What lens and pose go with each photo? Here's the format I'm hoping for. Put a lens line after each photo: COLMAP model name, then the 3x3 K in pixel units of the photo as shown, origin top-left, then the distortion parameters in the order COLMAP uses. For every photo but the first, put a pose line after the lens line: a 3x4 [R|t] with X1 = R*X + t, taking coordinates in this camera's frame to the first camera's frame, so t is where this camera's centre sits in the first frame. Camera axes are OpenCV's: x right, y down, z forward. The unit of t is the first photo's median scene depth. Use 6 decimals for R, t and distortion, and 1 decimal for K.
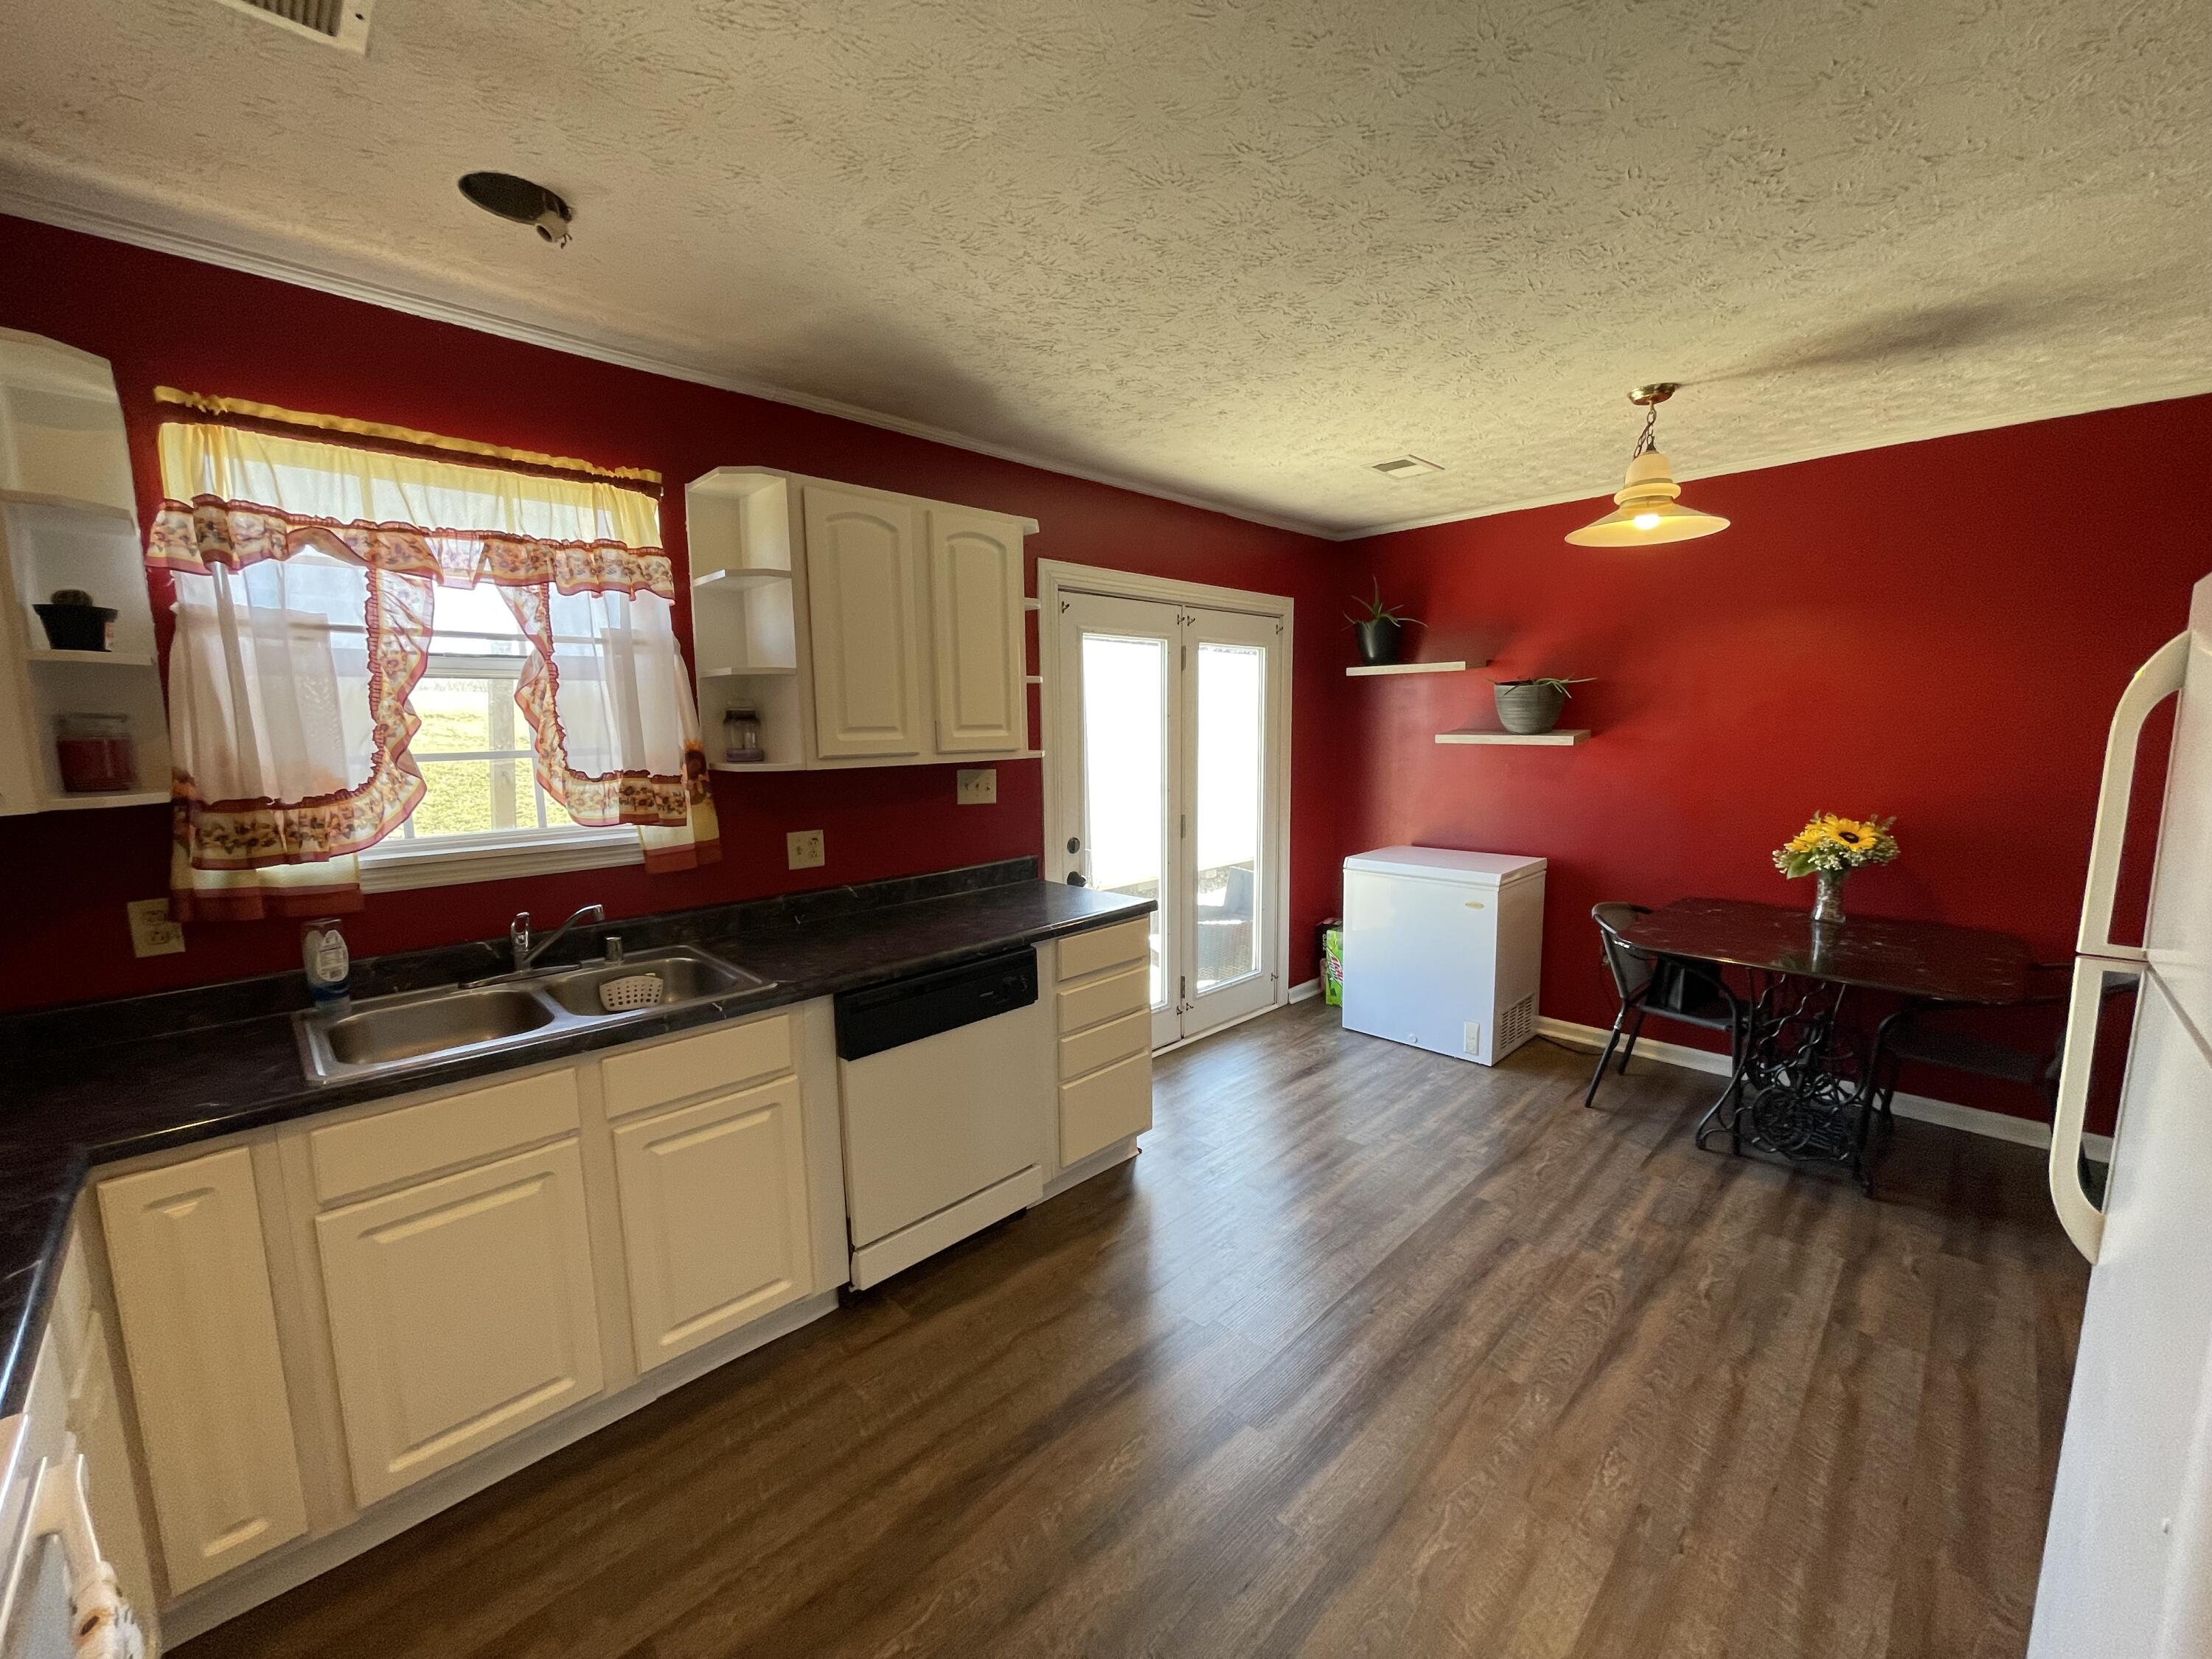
lens RADIAL K [[887.2, 0, 1099.4], [0, 887.2, 839.1], [0, 0, 1]] dist [0.001385, 0.000268]
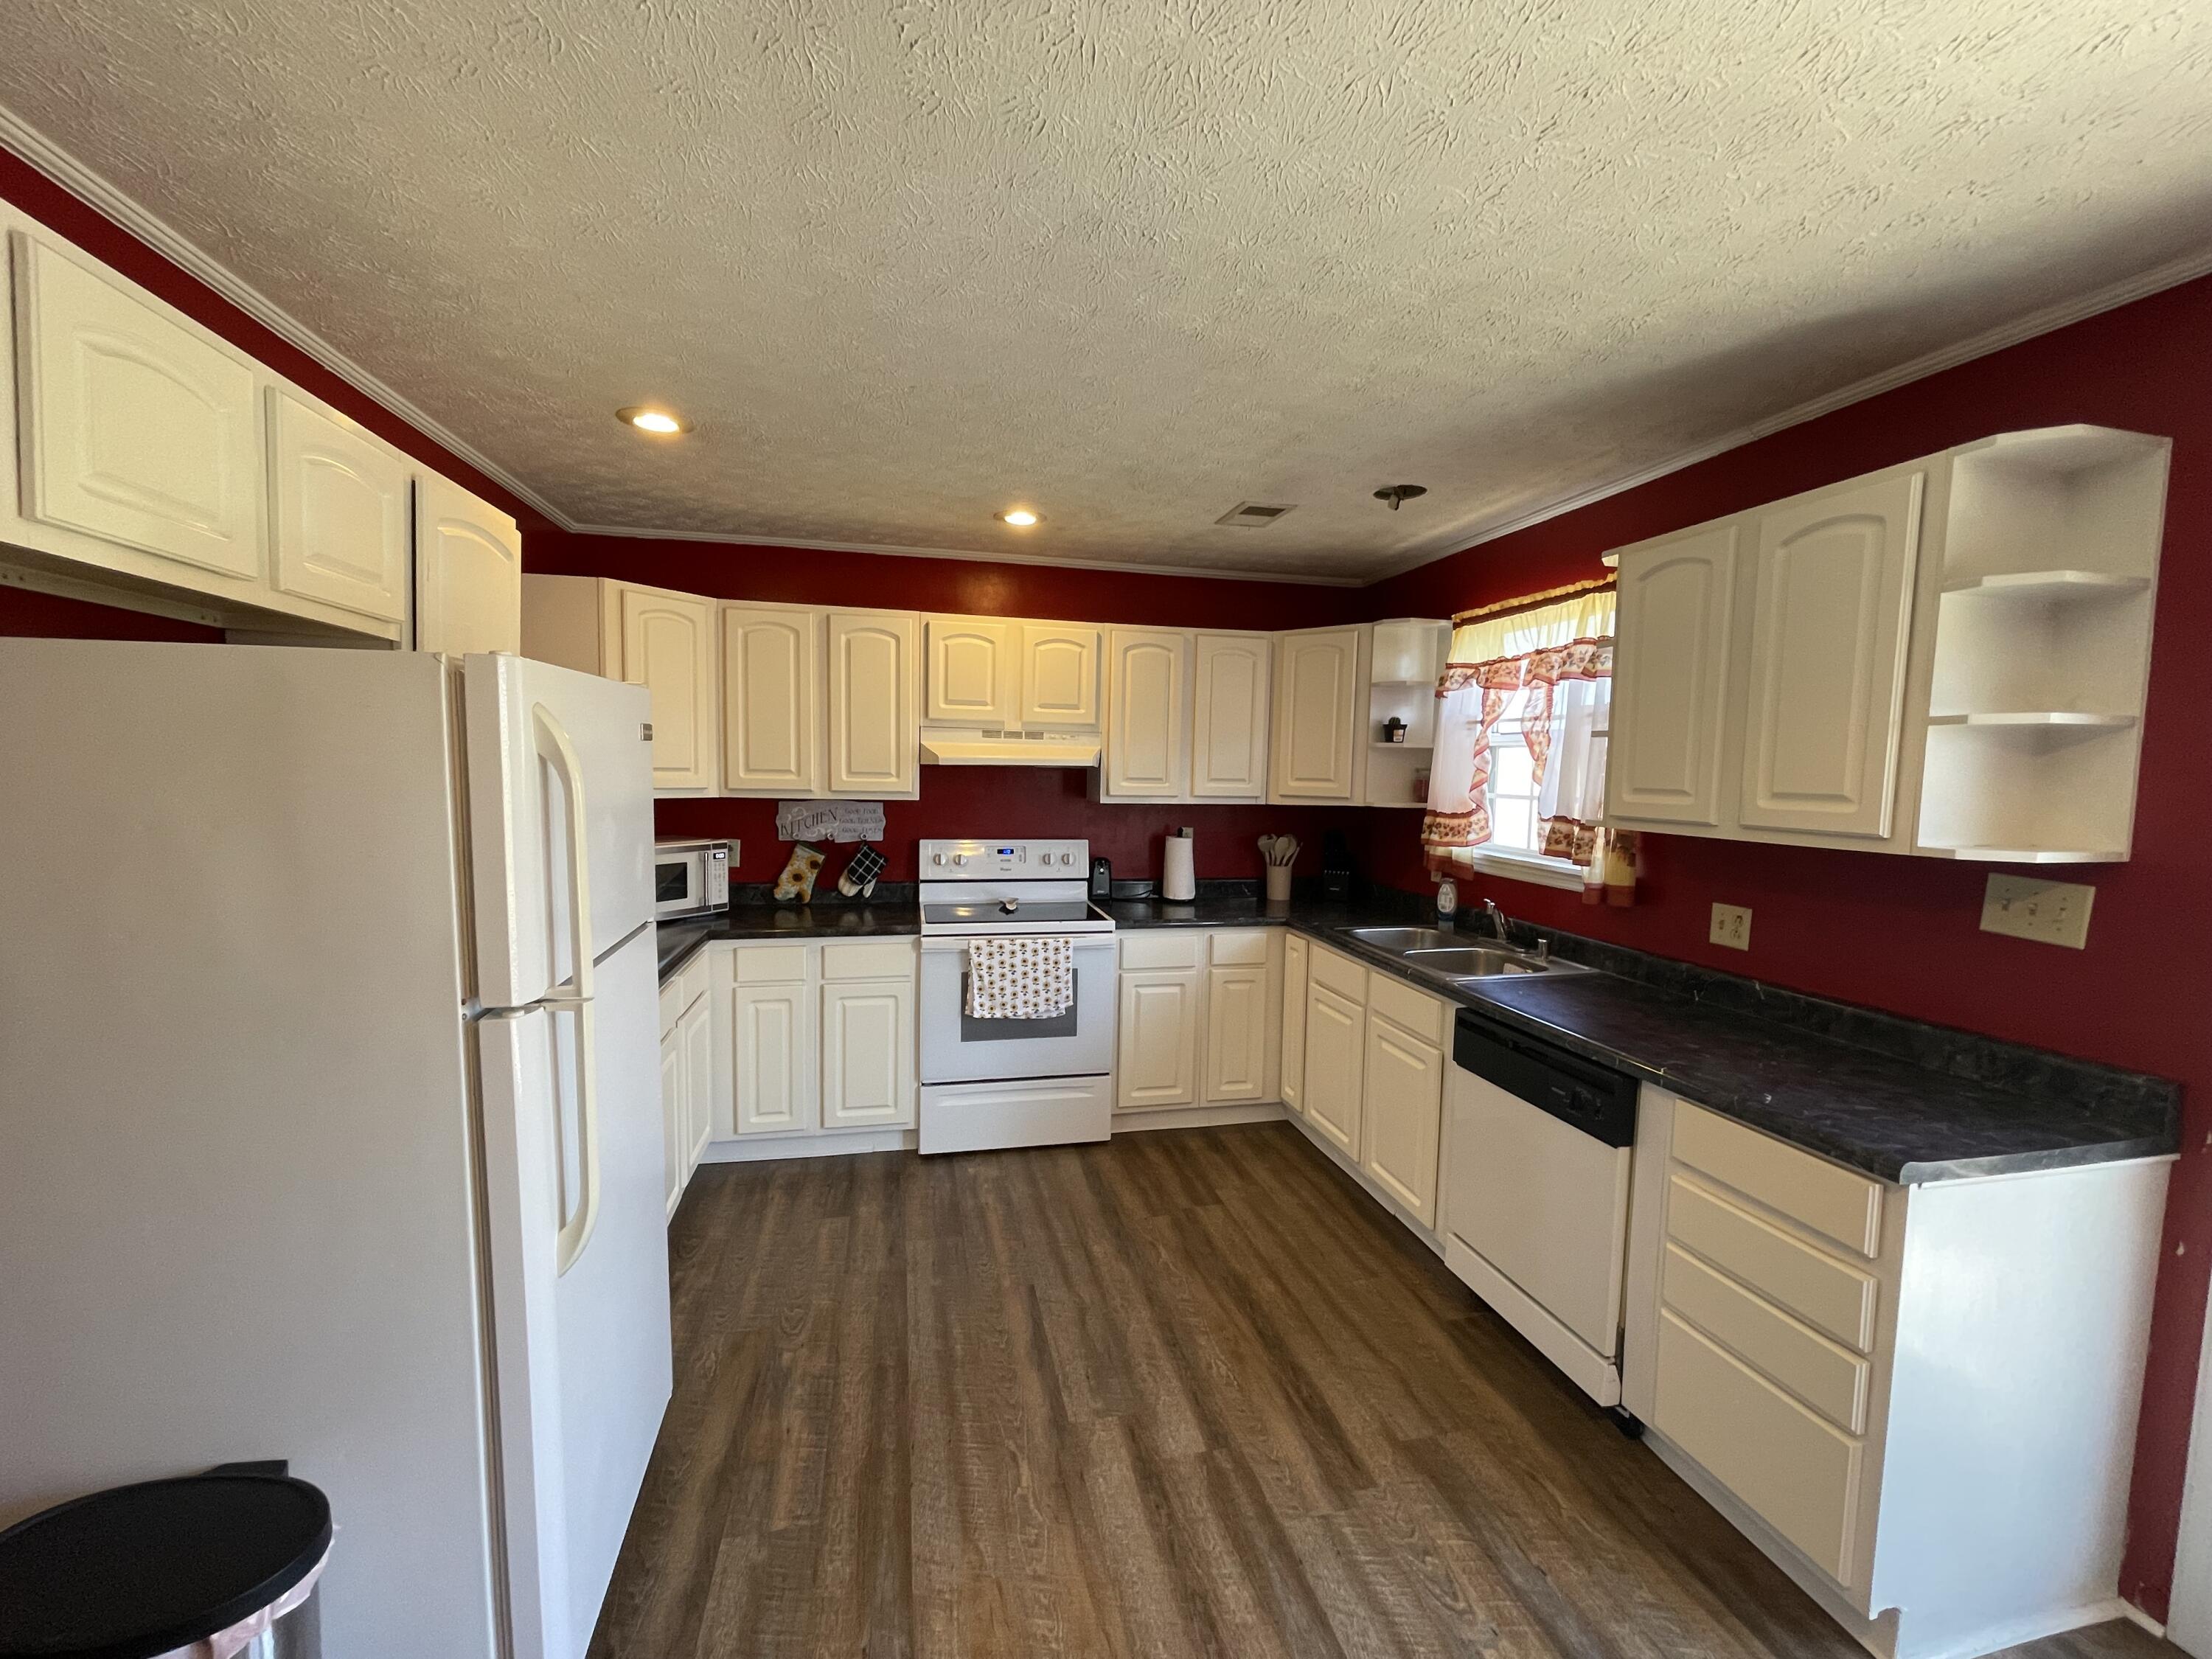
lens RADIAL K [[887.2, 0, 1094.9], [0, 887.2, 833.2], [0, 0, 1]] dist [0.001385, 0.000268]
pose [[-0.533255, 0.067401, -0.843265, 1.001458], [-0.124985, 0.979604, 0.157335, -0.186017], [0.836671, 0.189295, -0.513955, 1.209249]]
